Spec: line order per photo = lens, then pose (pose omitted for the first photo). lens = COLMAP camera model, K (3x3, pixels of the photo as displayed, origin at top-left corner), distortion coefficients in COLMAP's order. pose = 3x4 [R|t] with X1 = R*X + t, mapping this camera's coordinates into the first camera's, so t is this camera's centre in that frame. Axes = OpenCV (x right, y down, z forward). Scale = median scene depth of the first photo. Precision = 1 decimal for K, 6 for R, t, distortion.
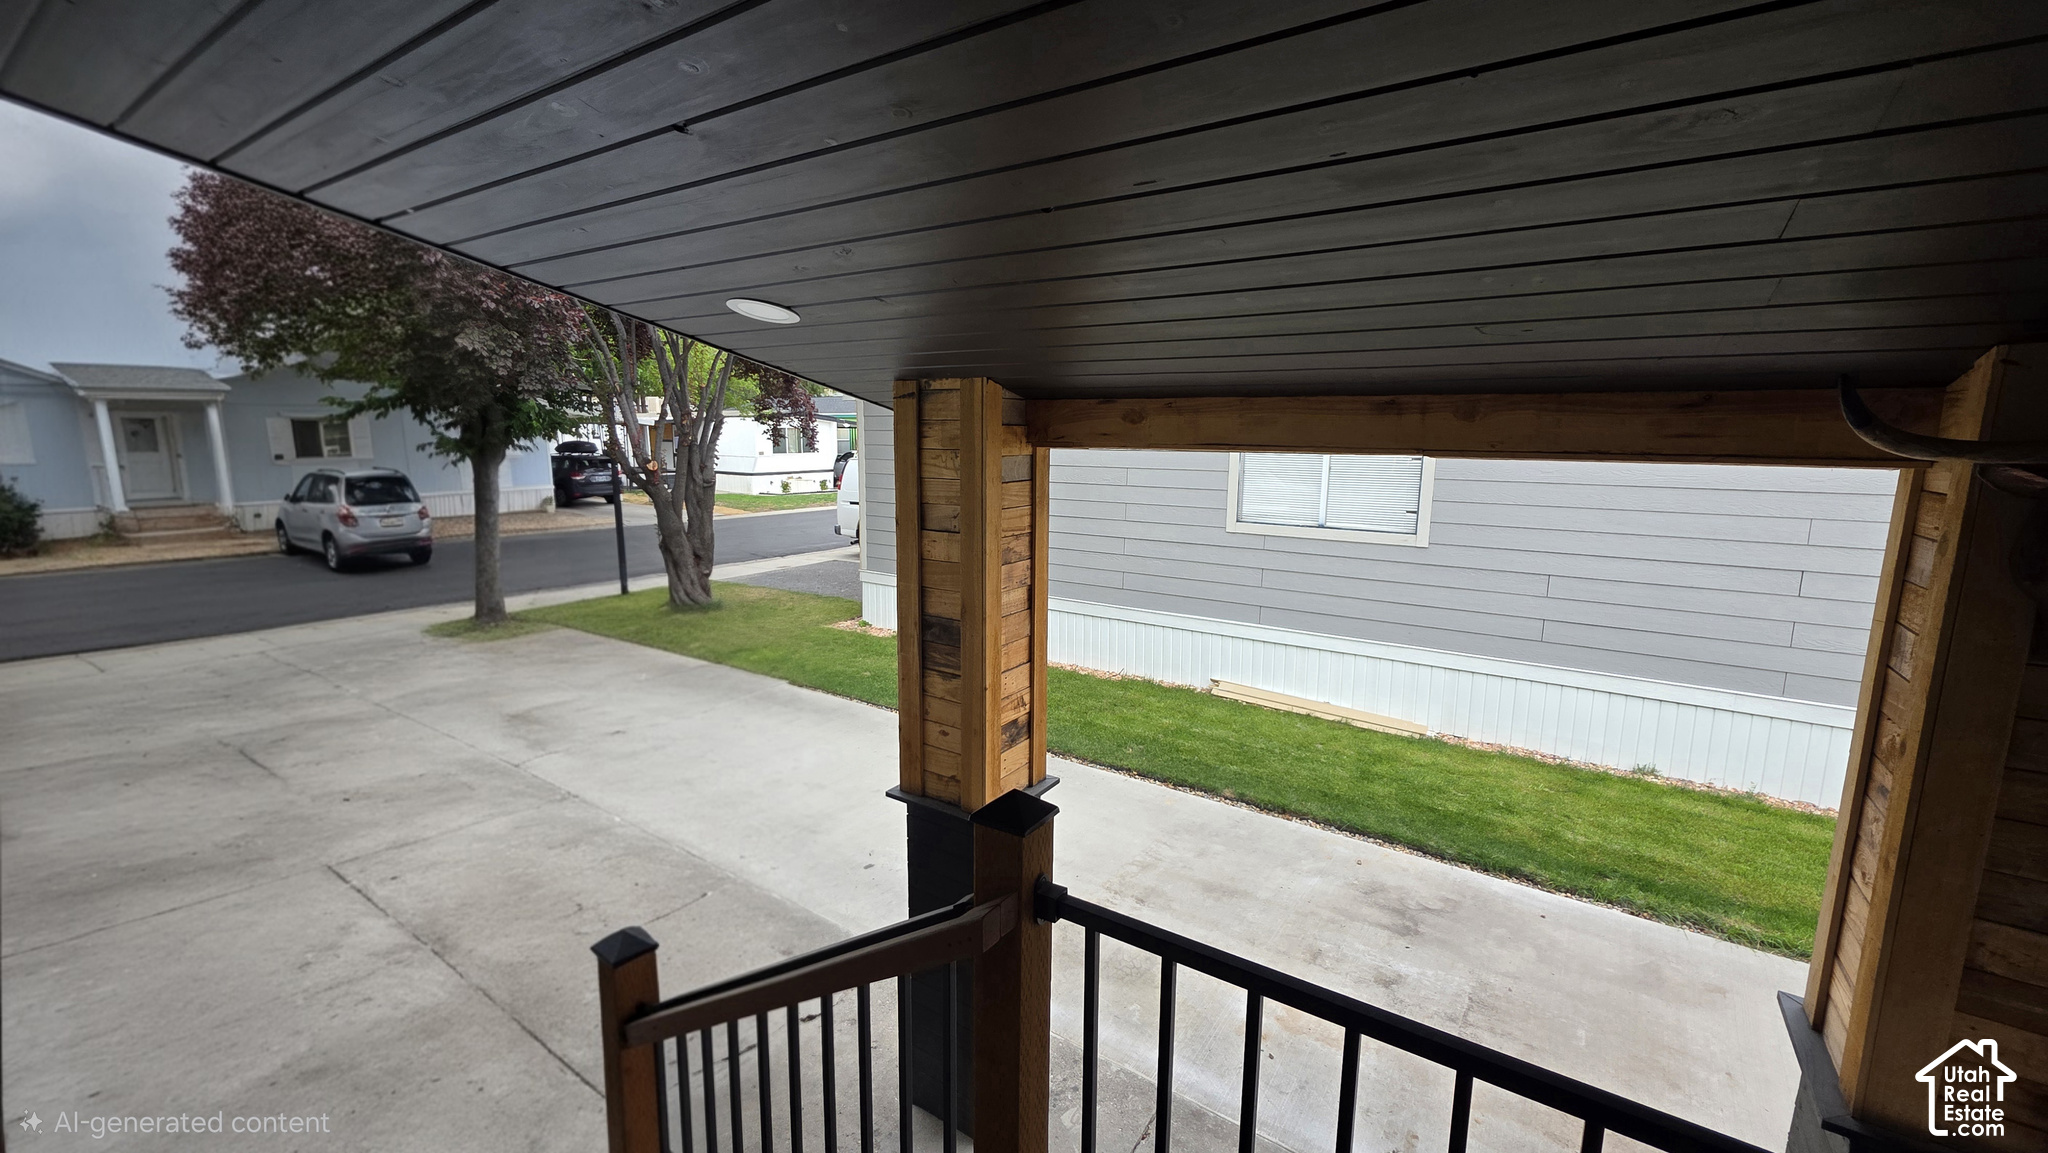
lens RADIAL K [[818.3, 0, 1027.7], [0, 818.3, 569.2], [0, 0, 1]] dist [0.000248, -0.000271]
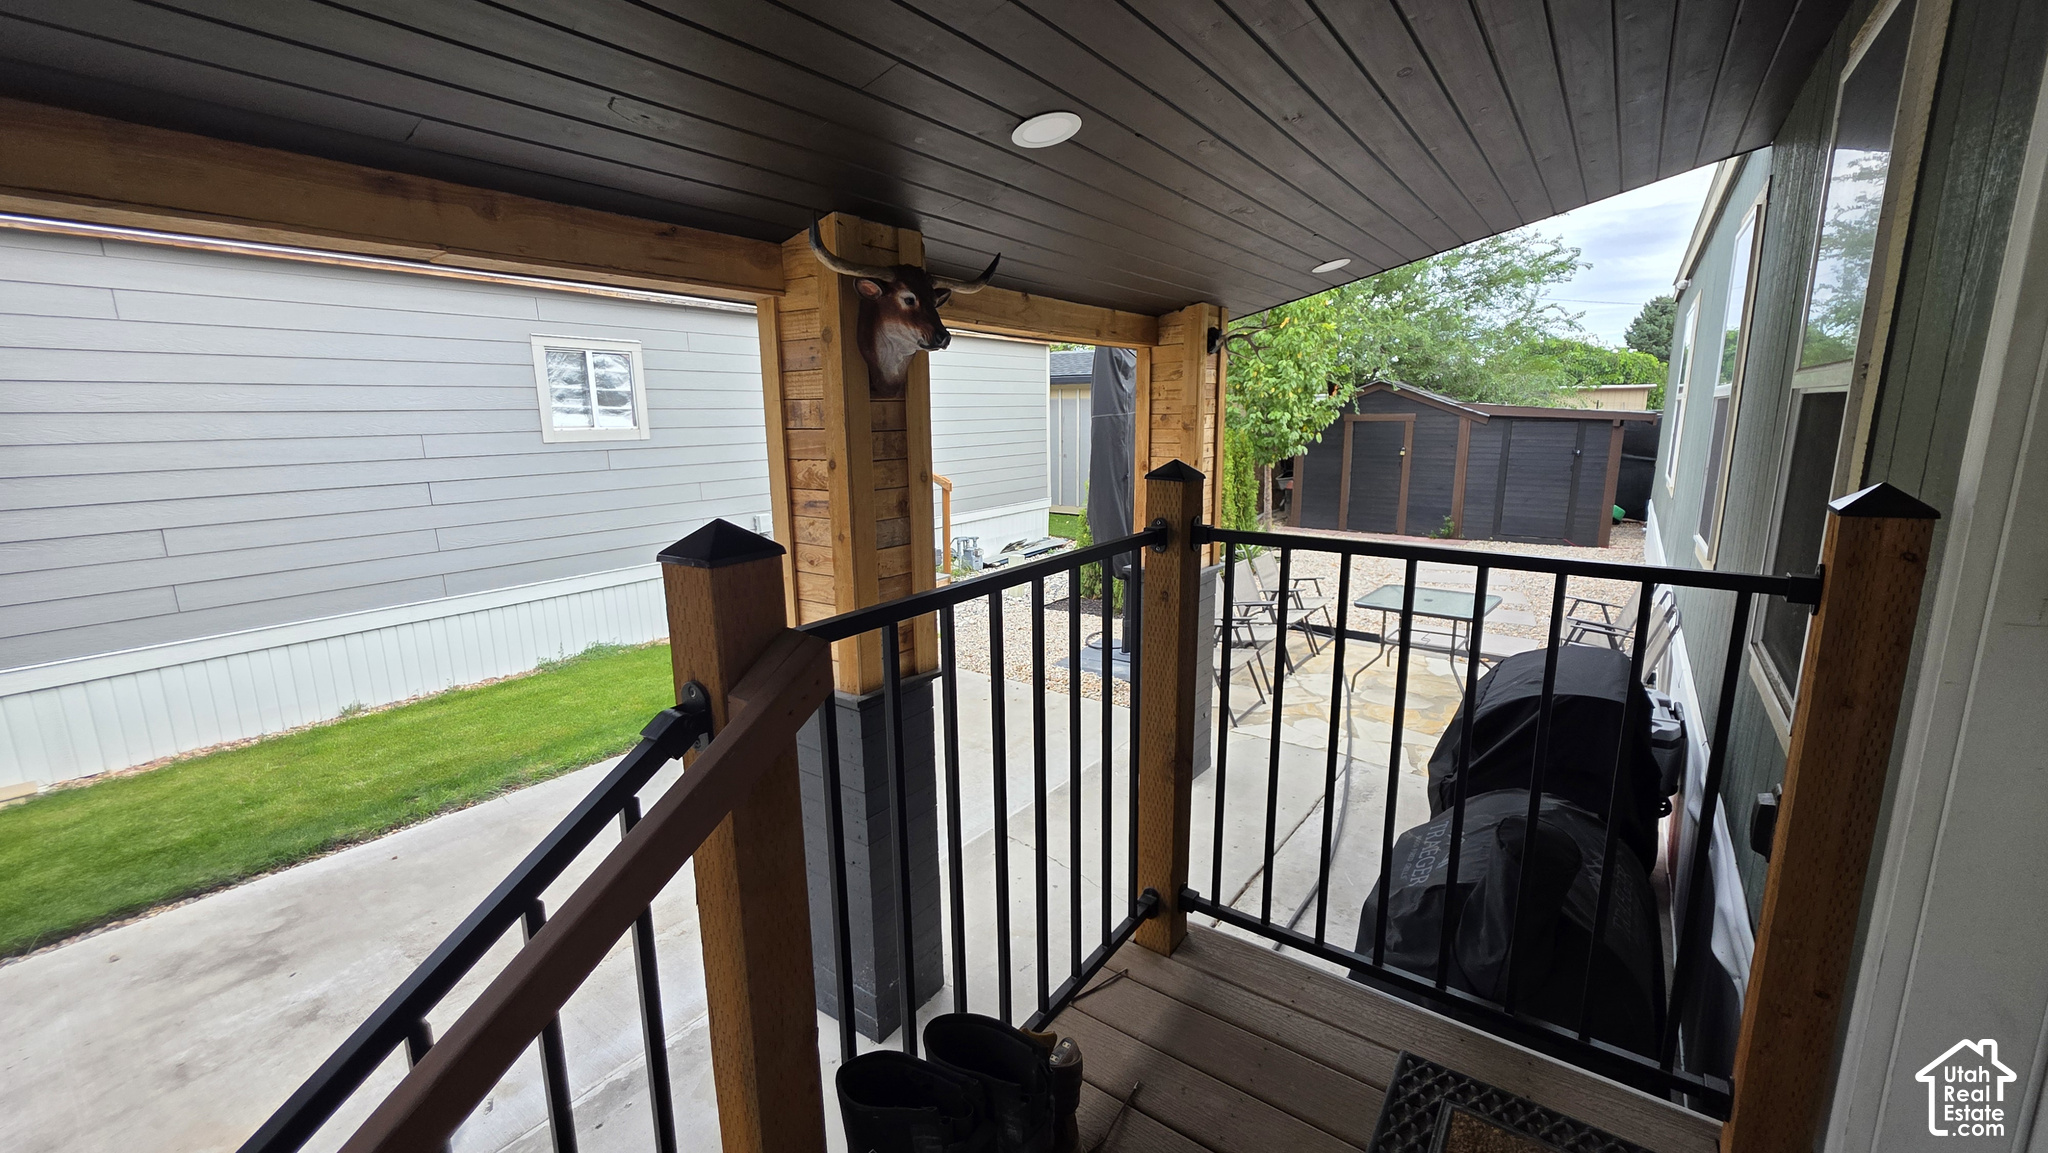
lens RADIAL K [[826.7, 0, 1034.5], [0, 826.7, 569.2], [0, 0, 1]] dist [-0.000685, -0.000389]
pose [[0.023773, -0.198540, 0.979805, -0.174247], [0.175713, 0.965654, 0.191409, 0.051634], [-0.984154, 0.167614, 0.057843, 0.159740]]
